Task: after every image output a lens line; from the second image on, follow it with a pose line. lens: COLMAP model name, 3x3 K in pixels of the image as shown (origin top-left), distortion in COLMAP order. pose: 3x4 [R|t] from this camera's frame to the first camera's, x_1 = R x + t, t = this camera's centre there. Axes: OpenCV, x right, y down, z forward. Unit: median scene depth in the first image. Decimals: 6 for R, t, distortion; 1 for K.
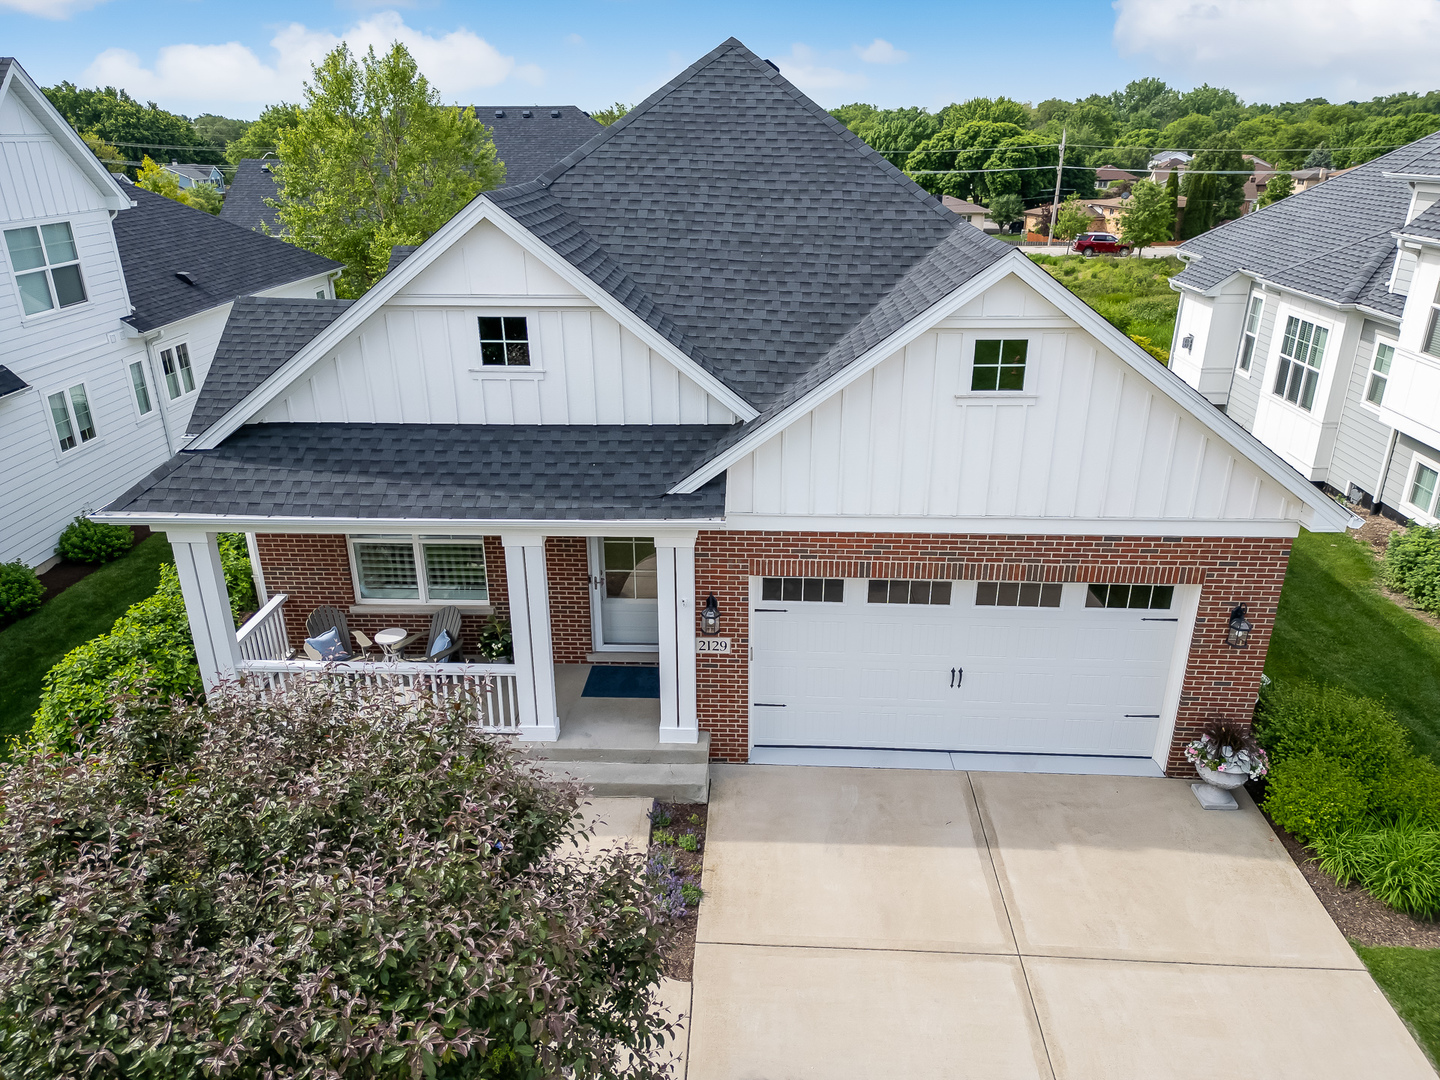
lens RADIAL K [[1009.7, 0, 717.0], [0, 1009.7, 543.9], [0, 0, 1]] dist [0.069389, -0.066841]
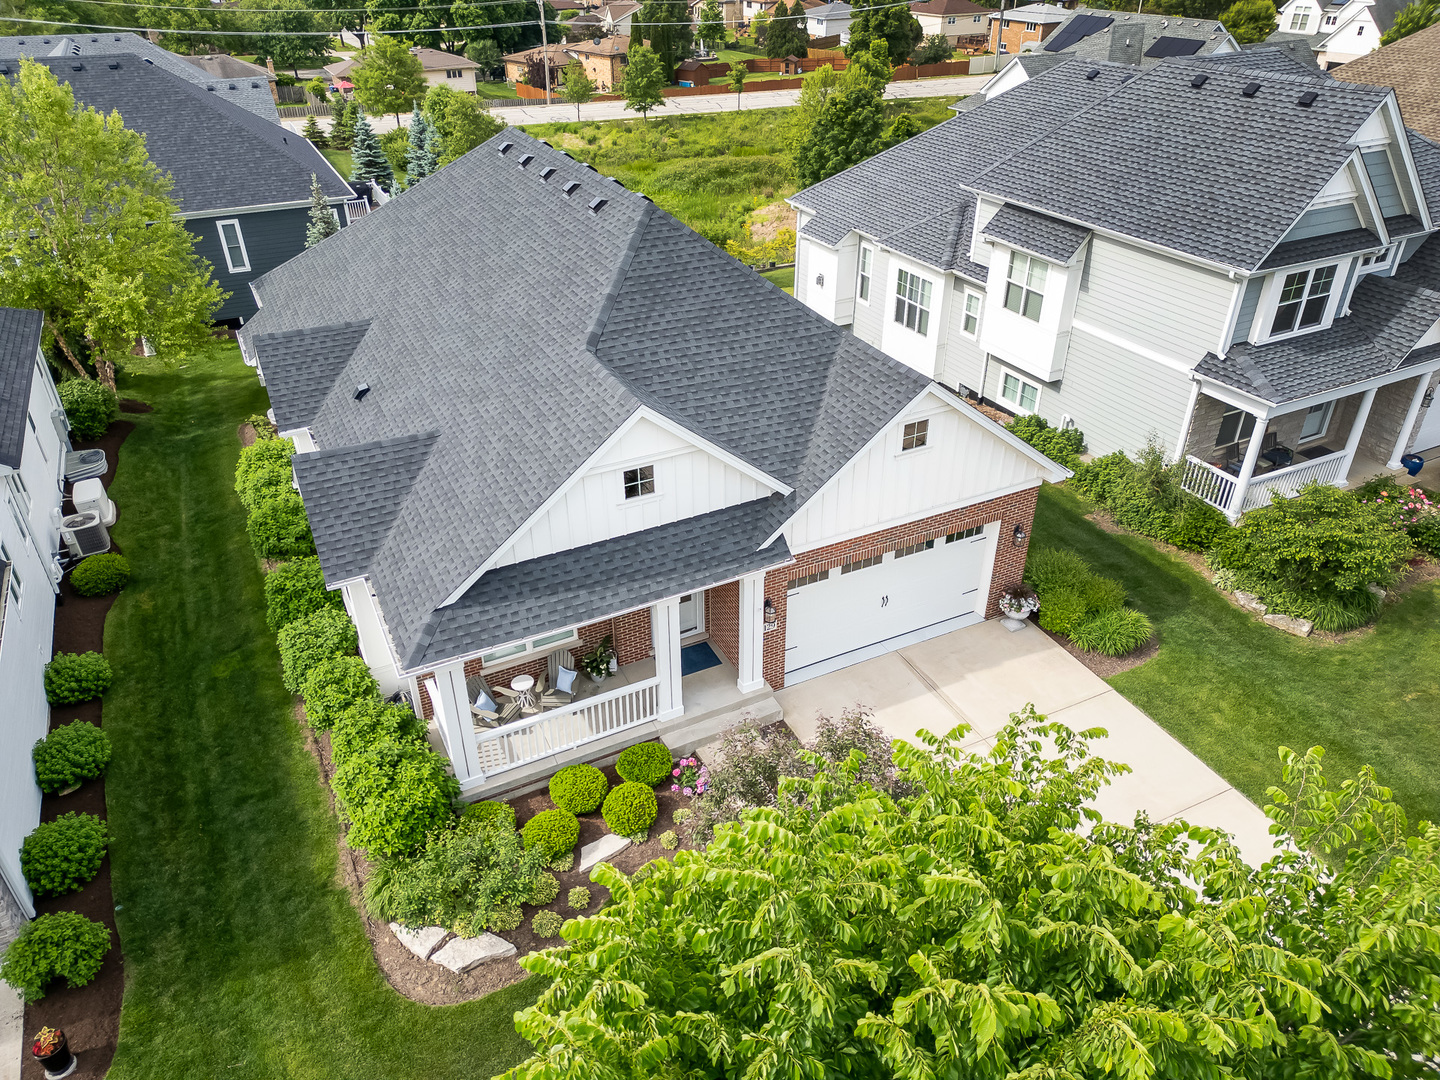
lens RADIAL K [[1009.7, 0, 717.0], [0, 1009.7, 543.9], [0, 0, 1]] dist [0.069389, -0.066841]
pose [[0.869728, -0.261771, 0.418389, -0.699516], [0.190928, 0.960200, 0.203871, -0.363147], [-0.455105, -0.097430, 0.885092, -0.361904]]
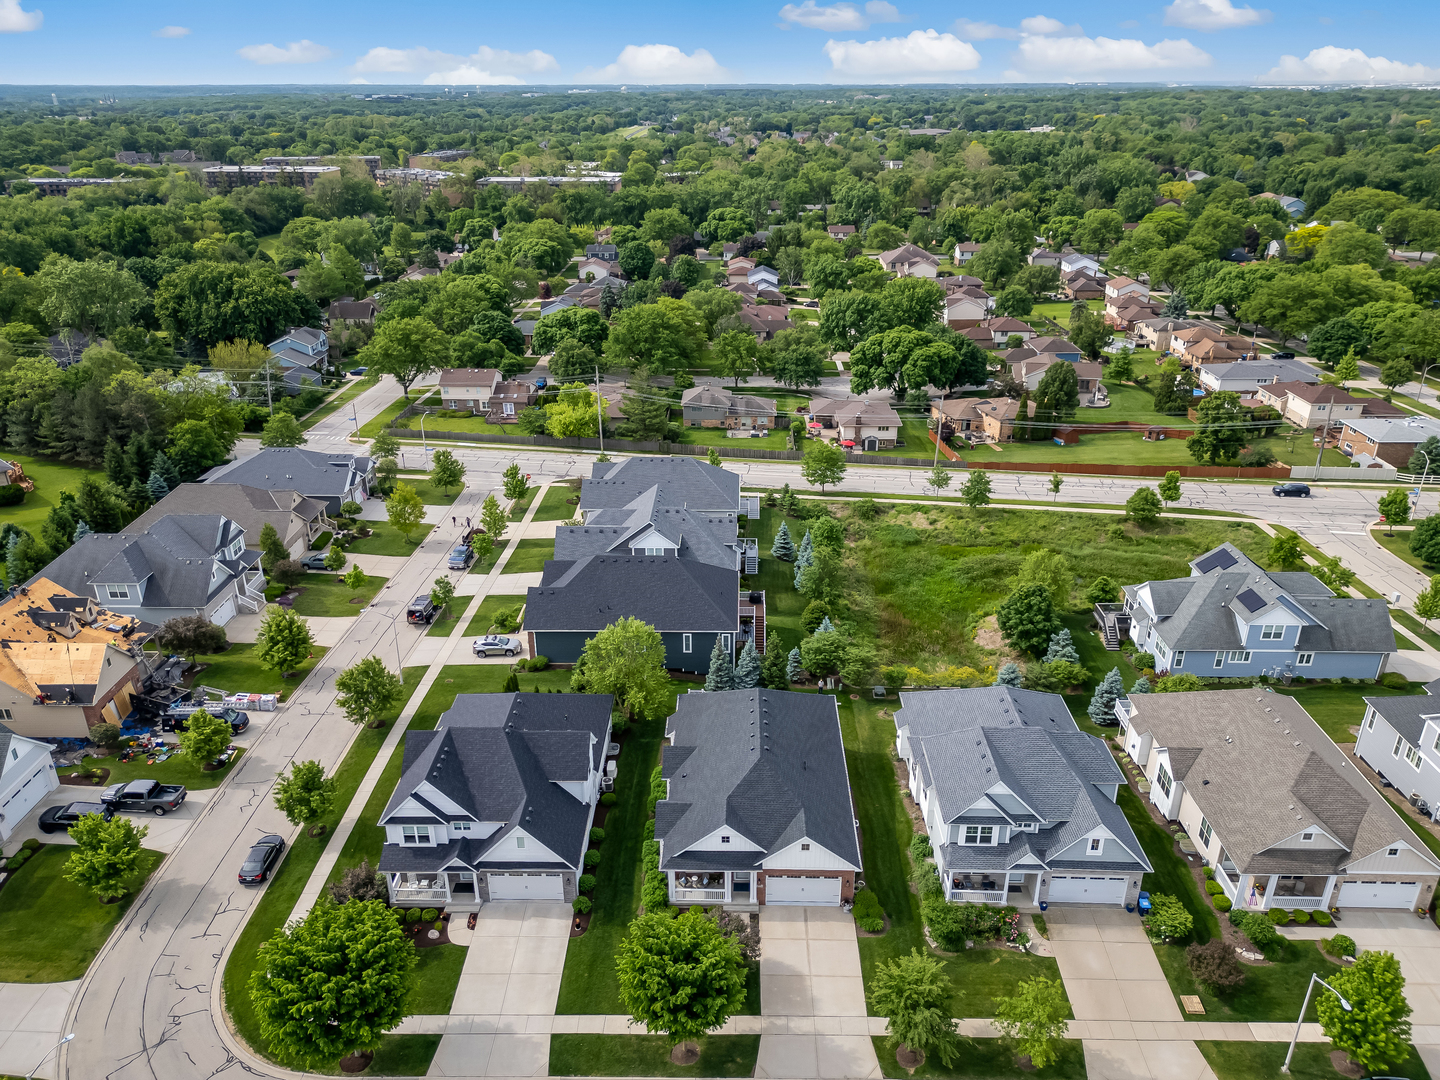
lens RADIAL K [[1009.7, 0, 717.0], [0, 1009.7, 543.9], [0, 0, 1]] dist [0.069389, -0.066841]
pose [[0.999655, -0.008649, 0.024812, -0.364979], [0.007903, 0.999519, 0.029997, -1.975415], [-0.025060, -0.029791, 0.999242, -4.606988]]
